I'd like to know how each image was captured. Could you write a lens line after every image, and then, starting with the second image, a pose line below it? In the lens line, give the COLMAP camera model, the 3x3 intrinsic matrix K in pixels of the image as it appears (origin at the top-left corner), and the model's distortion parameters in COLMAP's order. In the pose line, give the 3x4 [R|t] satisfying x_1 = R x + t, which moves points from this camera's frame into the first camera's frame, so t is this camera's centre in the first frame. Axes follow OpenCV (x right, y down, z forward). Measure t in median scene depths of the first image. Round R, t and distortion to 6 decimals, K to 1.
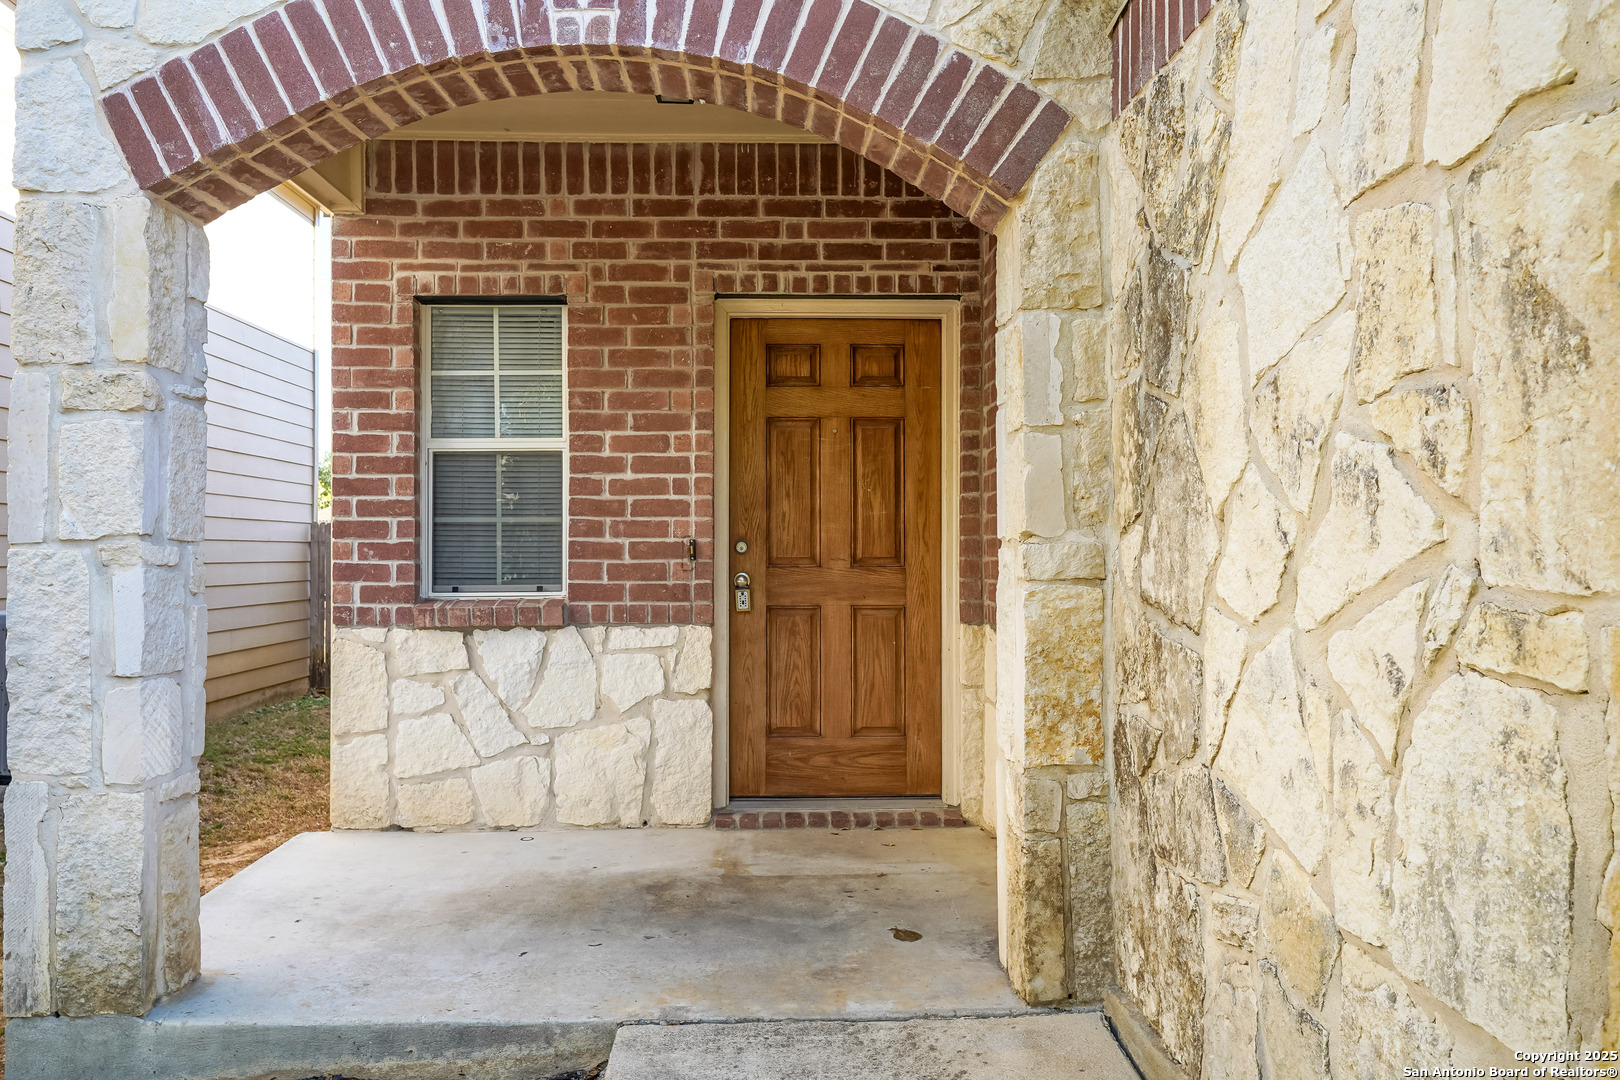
lens RADIAL K [[1174.9, 0, 809.6], [0, 1174.9, 538.8], [0, 0, 1]] dist [0.004433, 0.003005]
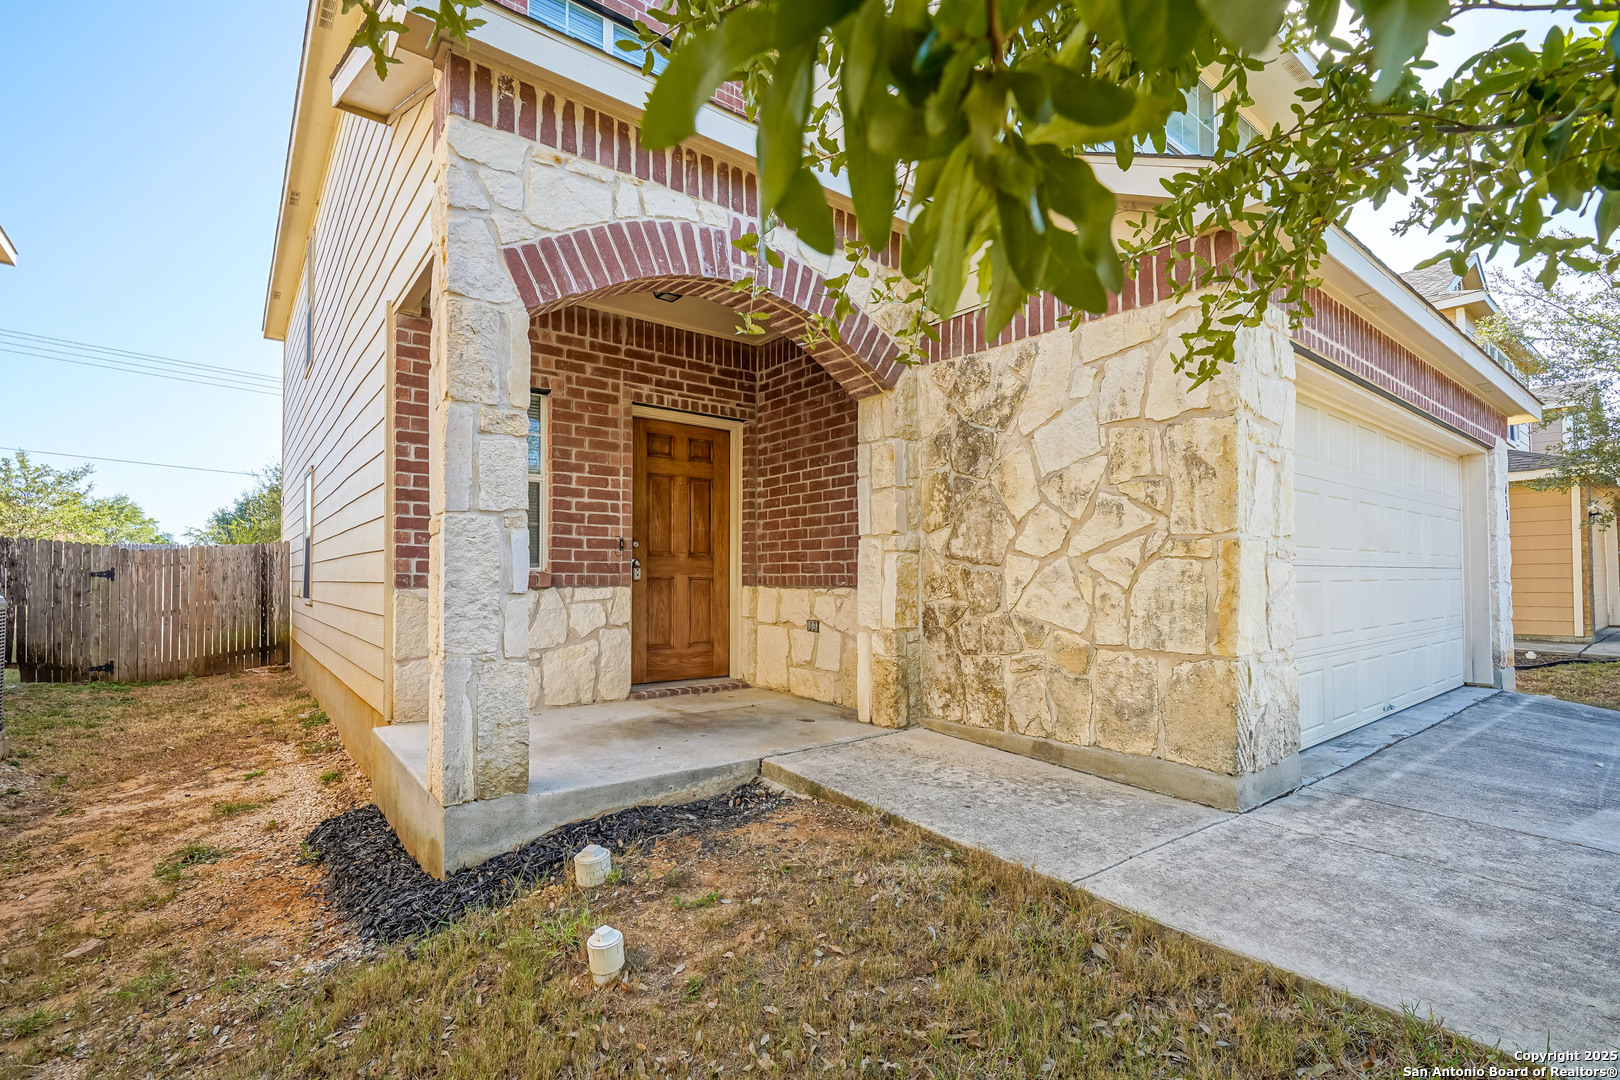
lens RADIAL K [[738.3, 0, 806.6], [0, 738.3, 564.5], [0, 0, 1]] dist [-0.007189, 0.004400]
pose [[0.802566, 0.013287, 0.596415, -0.852654], [-0.006384, 0.999886, -0.013685, 0.084835], [-0.596529, 0.007176, 0.802560, -0.092616]]
